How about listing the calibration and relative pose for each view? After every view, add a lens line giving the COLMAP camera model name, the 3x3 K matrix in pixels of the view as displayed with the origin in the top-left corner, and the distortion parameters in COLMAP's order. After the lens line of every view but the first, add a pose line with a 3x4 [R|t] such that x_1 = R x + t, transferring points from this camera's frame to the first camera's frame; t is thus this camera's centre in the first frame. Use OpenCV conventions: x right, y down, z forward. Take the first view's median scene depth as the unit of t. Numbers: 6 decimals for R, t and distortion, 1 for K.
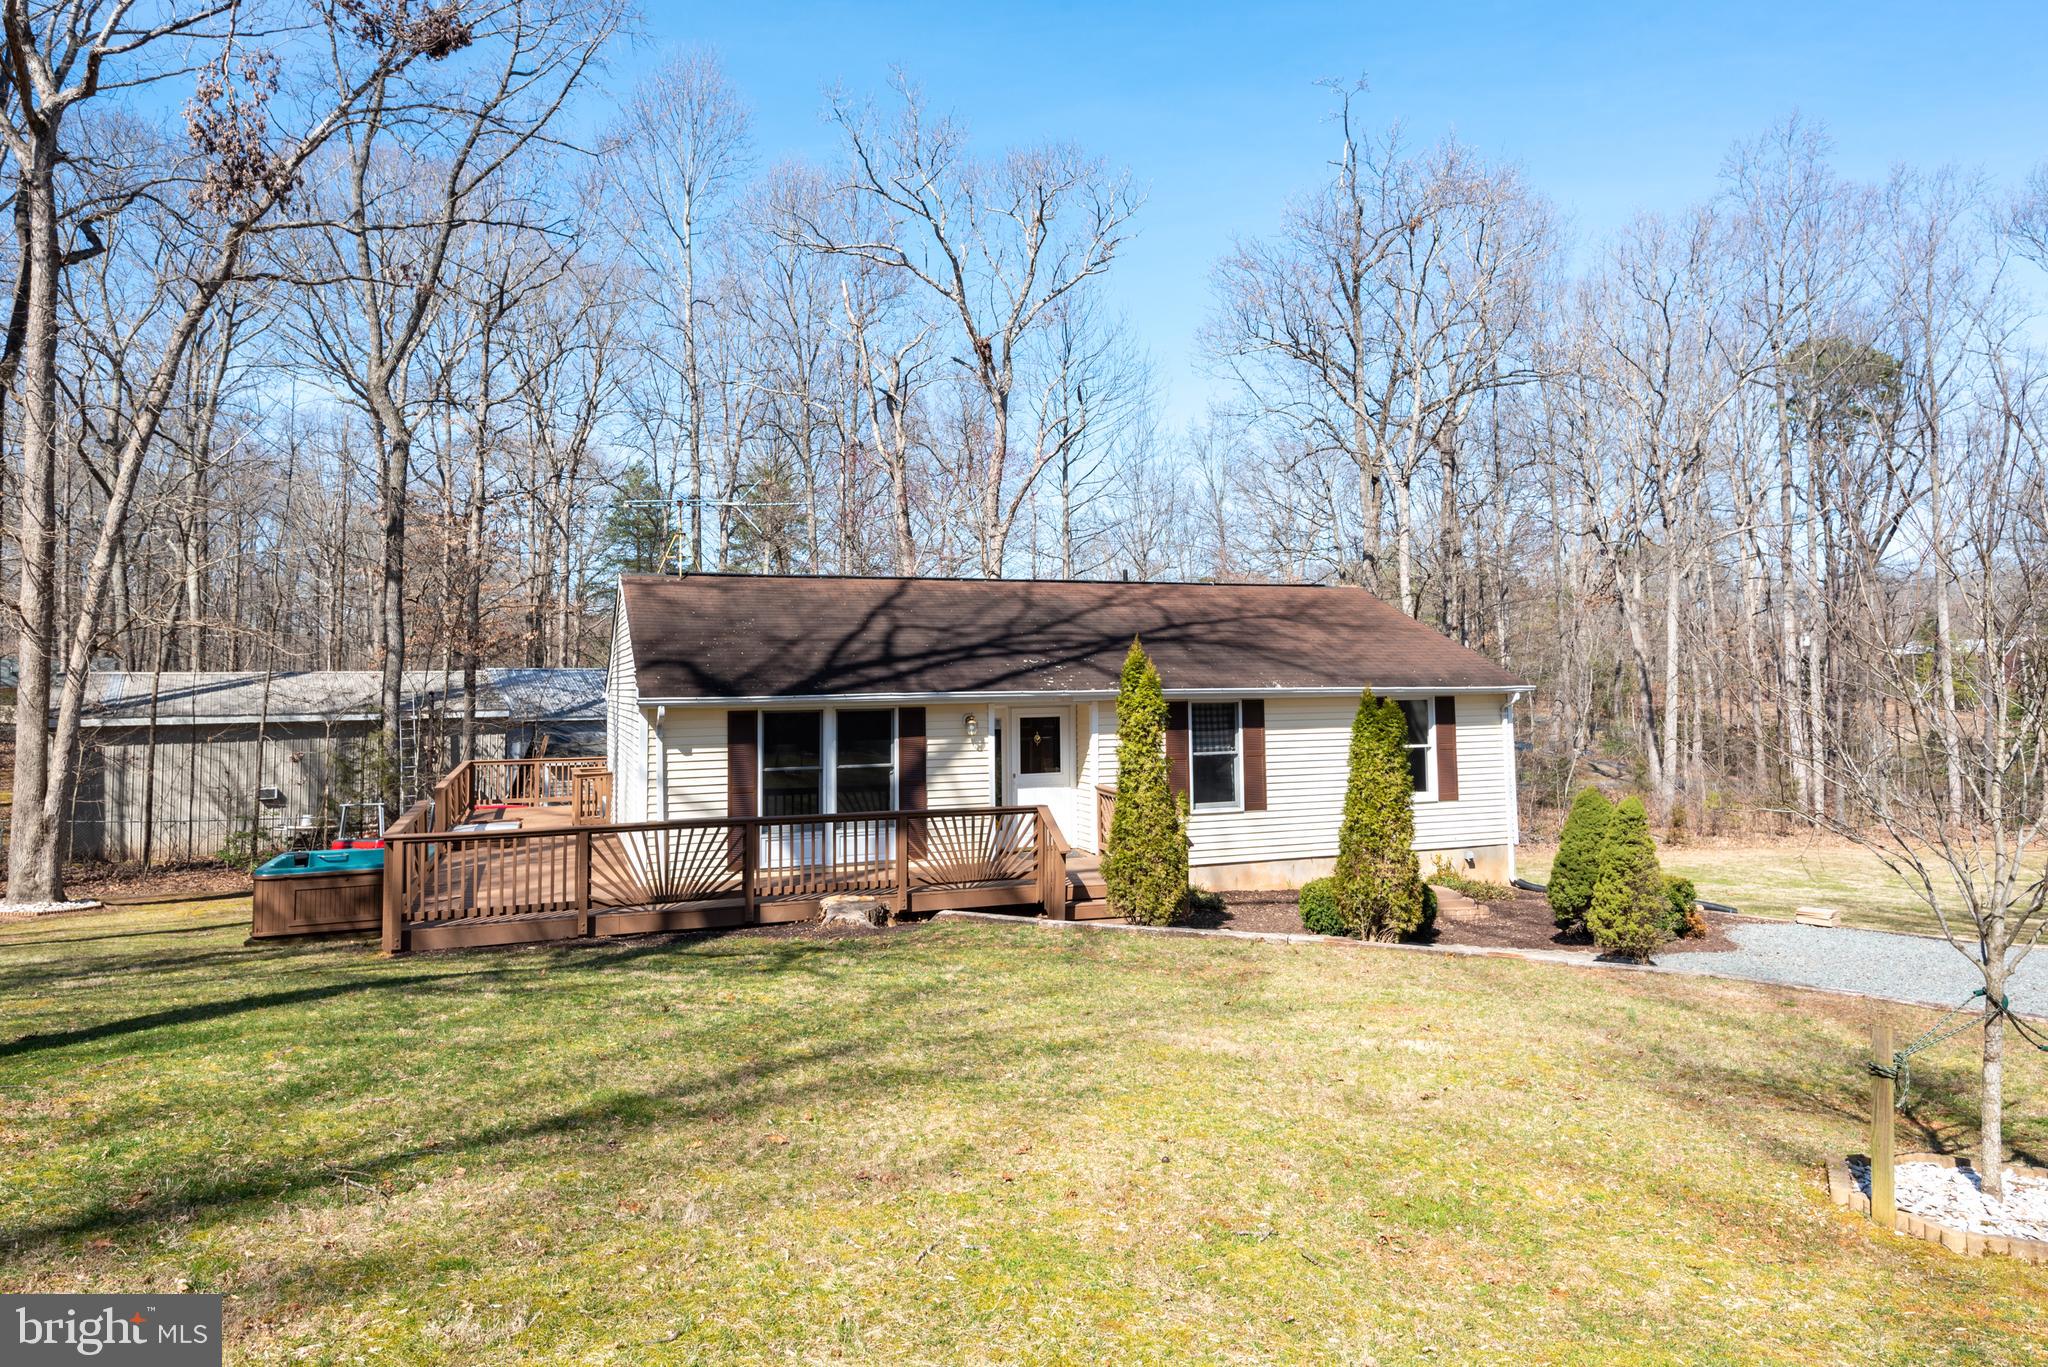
lens RADIAL K [[1273.0, 0, 1027.7], [0, 1273.0, 600.6], [0, 0, 1]] dist [0.051724, -0.057849]
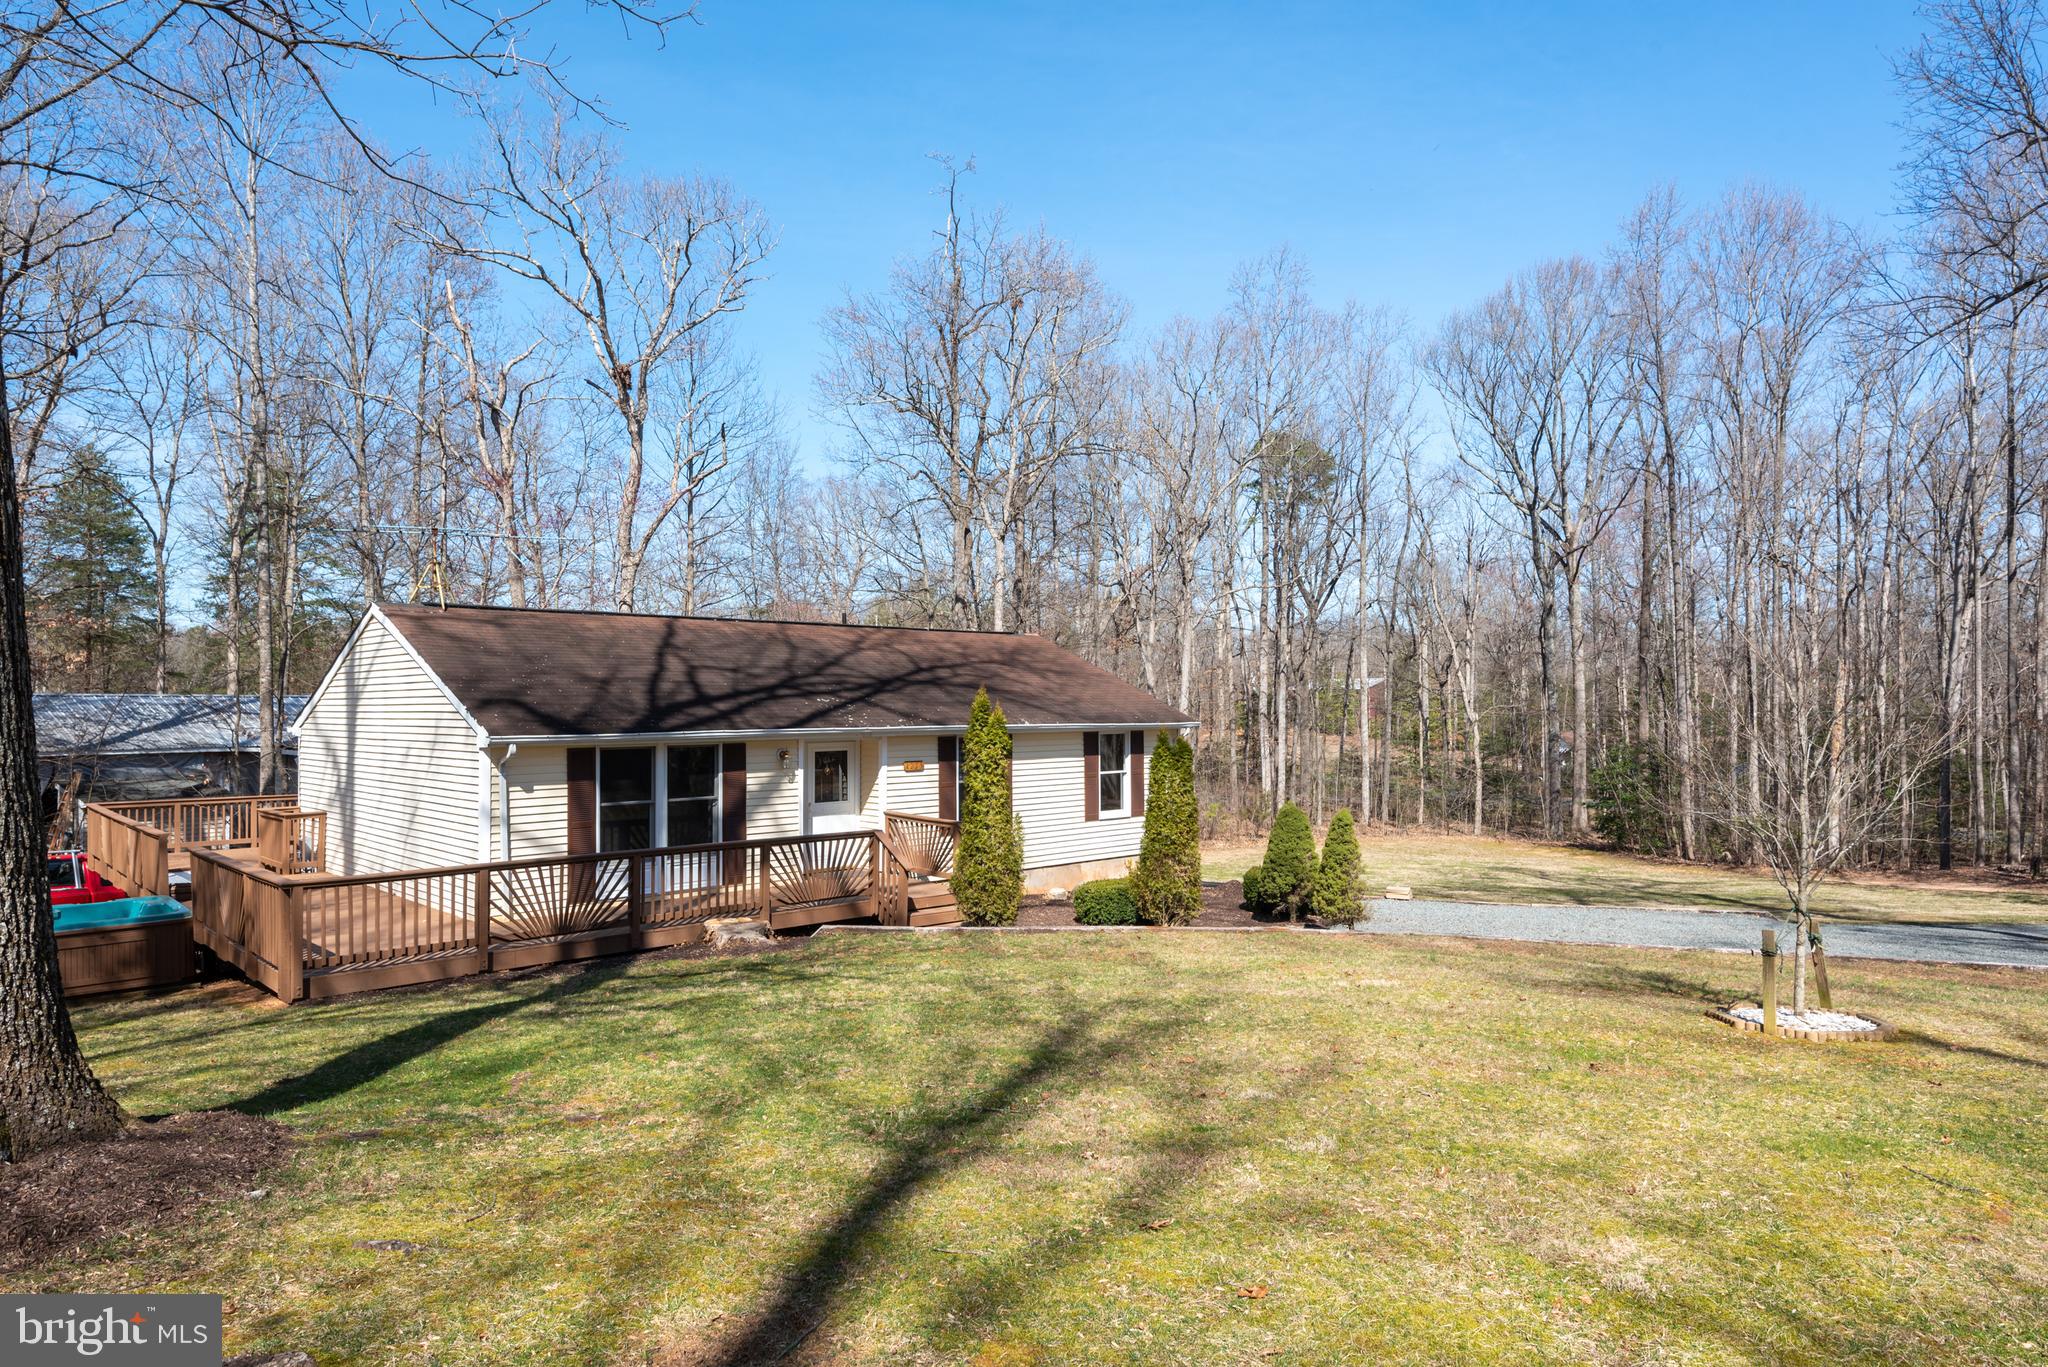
lens RADIAL K [[1265.1, 0, 1024.0], [0, 1265.1, 683.5], [0, 0, 1]] dist [0.021938, -0.001930]
pose [[0.920642, 0.013966, 0.390159, -0.263969], [-0.031250, 0.998789, 0.037989, -0.014145], [-0.389156, -0.047166, 0.919964, -0.066910]]
